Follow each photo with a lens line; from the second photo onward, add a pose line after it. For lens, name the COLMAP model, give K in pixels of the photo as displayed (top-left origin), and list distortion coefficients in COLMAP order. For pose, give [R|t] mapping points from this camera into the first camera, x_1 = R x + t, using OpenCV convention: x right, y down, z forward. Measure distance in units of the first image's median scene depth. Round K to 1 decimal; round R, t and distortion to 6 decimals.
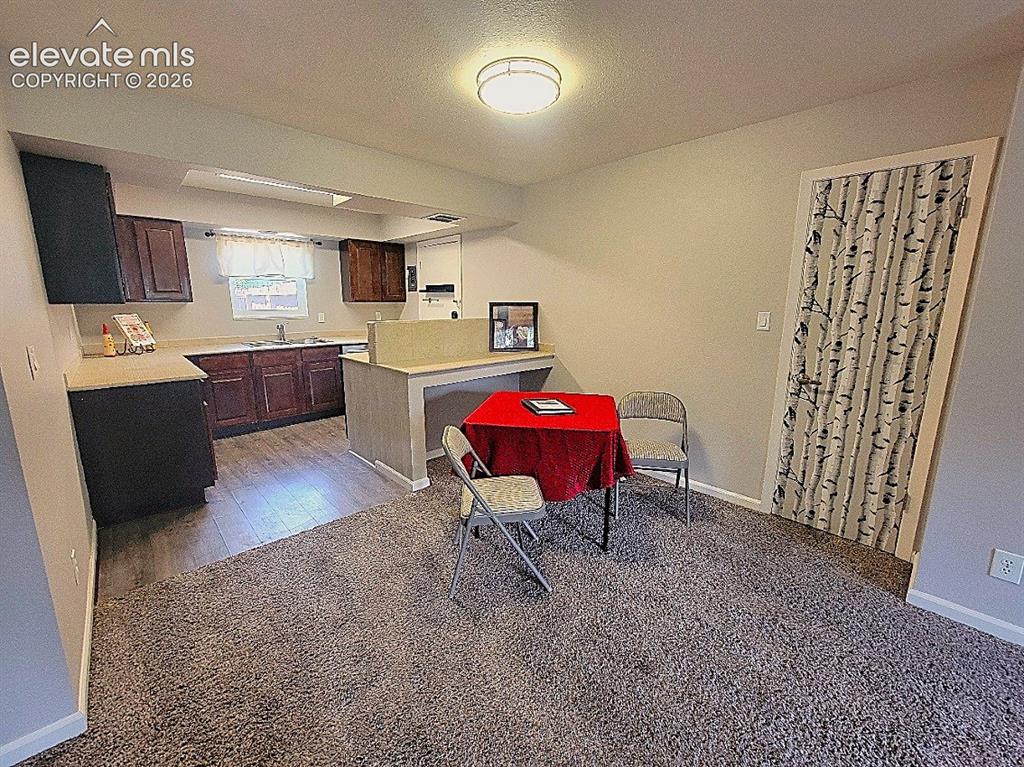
lens RADIAL K [[420.1, 0, 515.3], [0, 420.1, 377.8], [0, 0, 1]] dist [-0.000896, -0.000058]
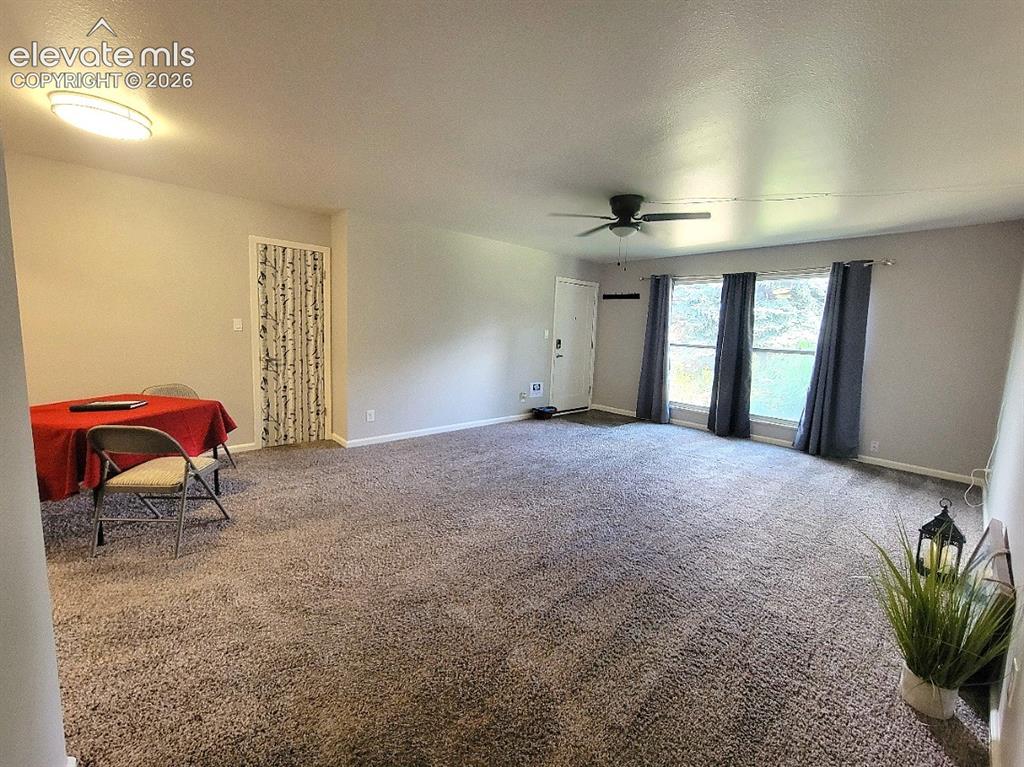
lens RADIAL K [[420.1, 0, 515.3], [0, 420.1, 377.8], [0, 0, 1]] dist [-0.000896, -0.000058]
pose [[0.025407, -0.119274, 0.992536, -1.038170], [0.144570, 0.982858, 0.114411, 0.029669], [-0.989168, 0.140584, 0.042215, -0.036893]]
